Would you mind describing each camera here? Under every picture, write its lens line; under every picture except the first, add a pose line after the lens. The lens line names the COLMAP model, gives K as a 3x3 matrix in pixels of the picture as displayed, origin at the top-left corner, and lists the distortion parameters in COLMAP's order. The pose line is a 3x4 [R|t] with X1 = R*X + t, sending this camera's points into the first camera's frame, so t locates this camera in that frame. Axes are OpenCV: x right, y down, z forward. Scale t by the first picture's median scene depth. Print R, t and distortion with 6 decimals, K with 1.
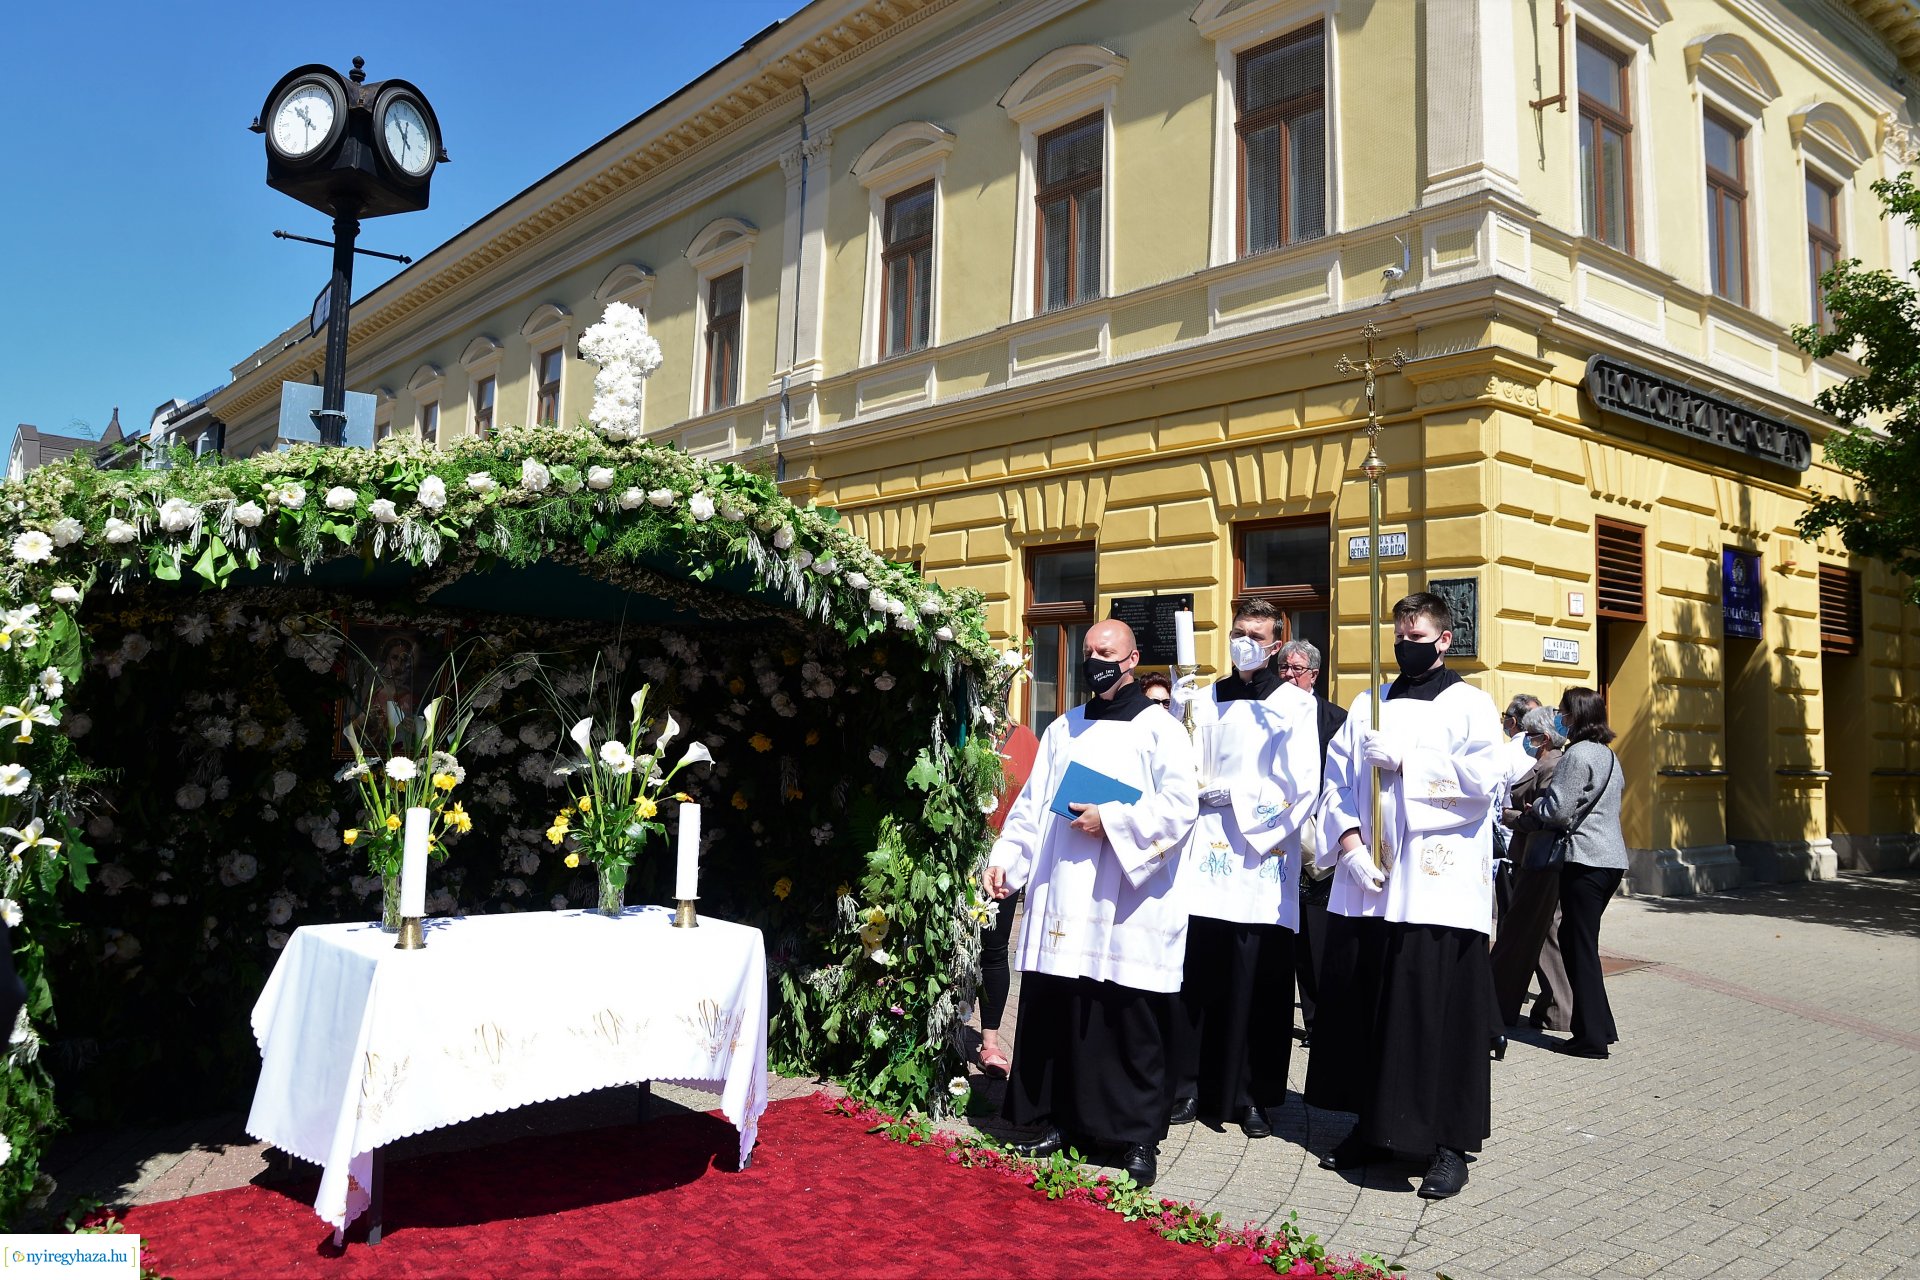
lens RADIAL K [[1500.5, 0, 961.2], [0, 1500.5, 579.0], [0, 0, 1]] dist [-0.047664, 0.005394]
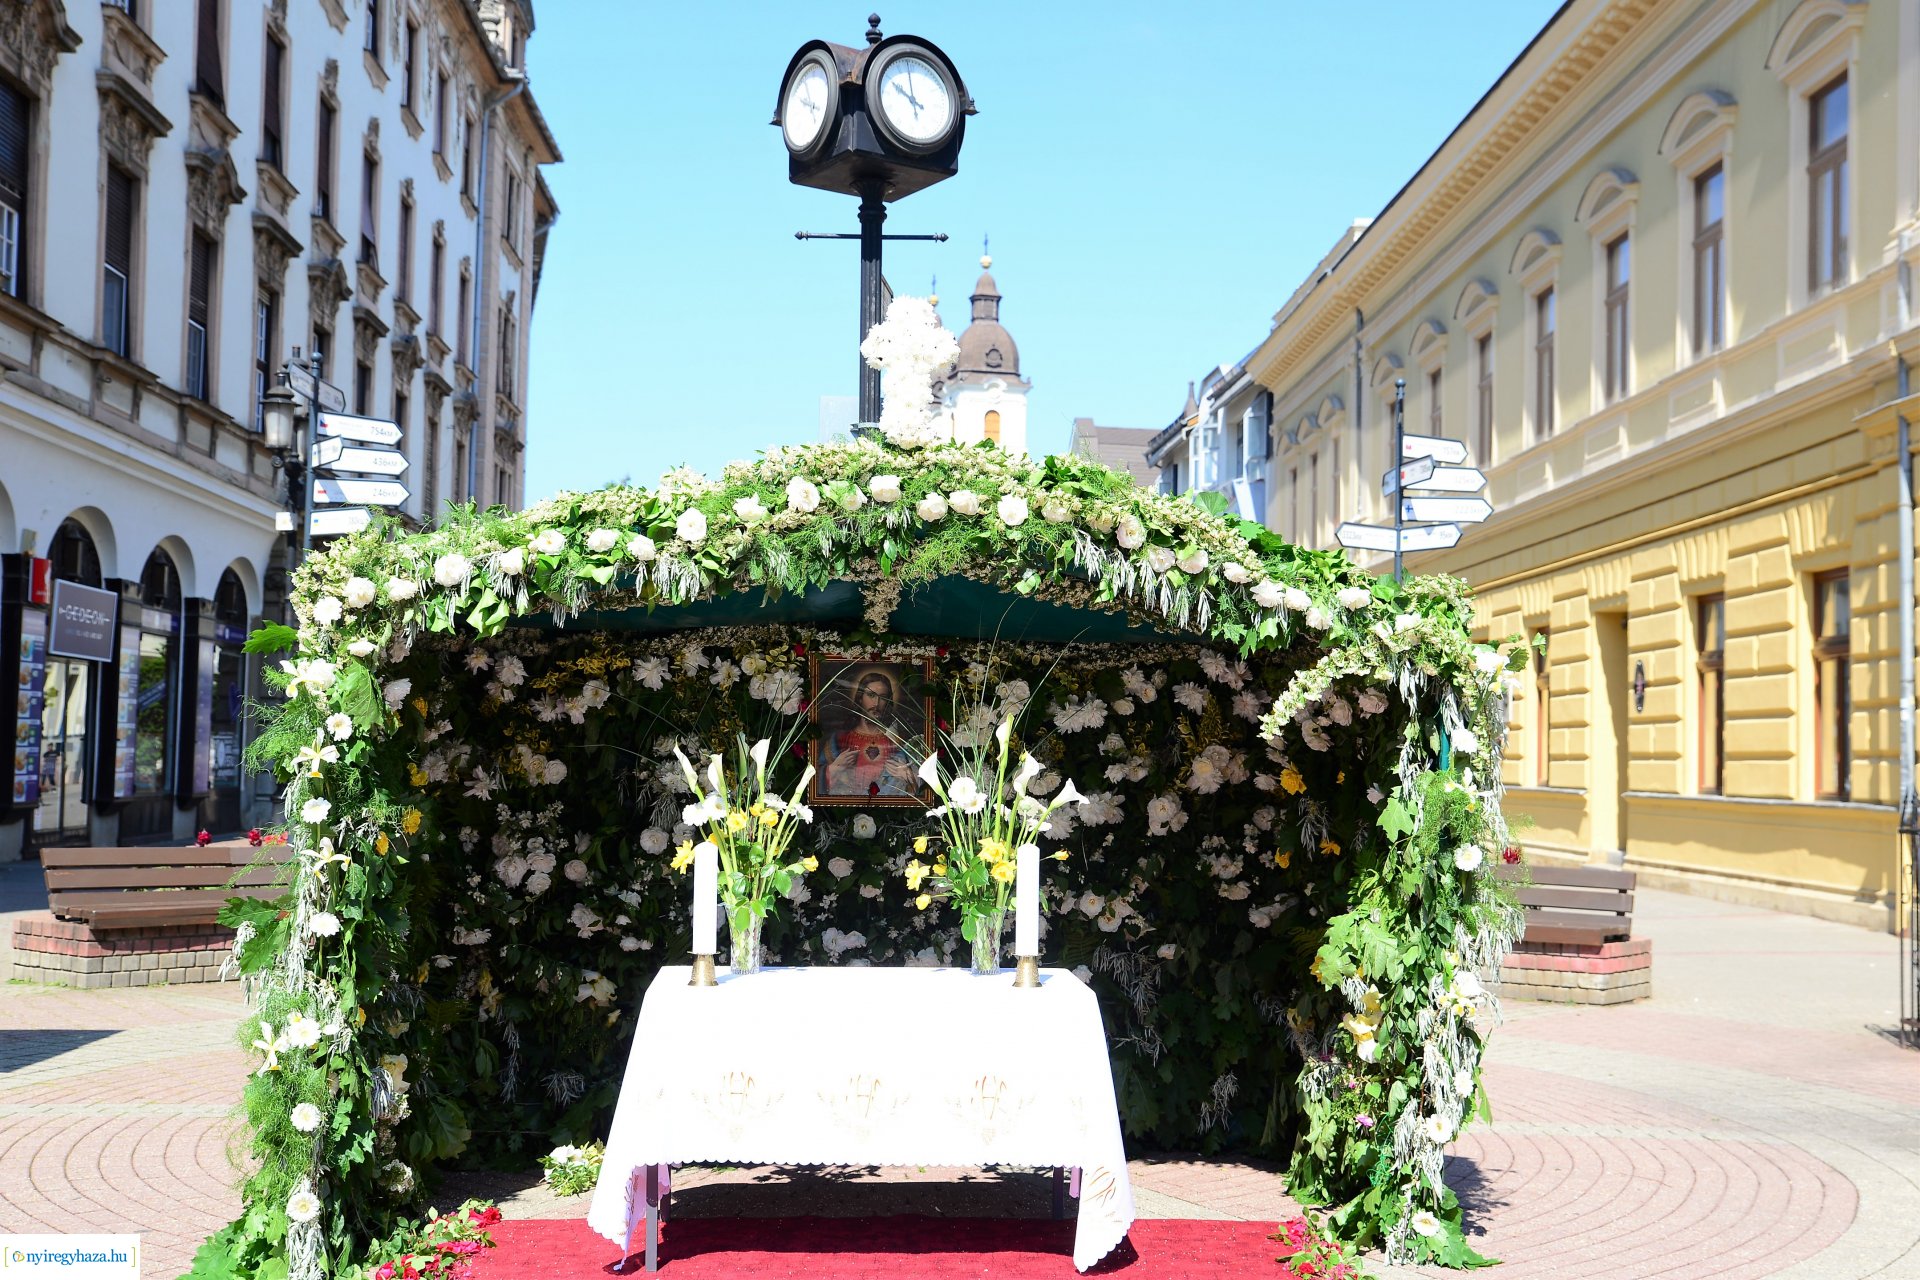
lens RADIAL K [[2360.9, 0, 991.9], [0, 2360.9, 628.5], [0, 0, 1]] dist [-0.009180, 0.516385]
pose [[0.781245, -0.052660, -0.622000, 0.656880], [0.067537, 0.997717, 0.000360, 0.019460], [0.620560, -0.042290, 0.783017, -0.092868]]
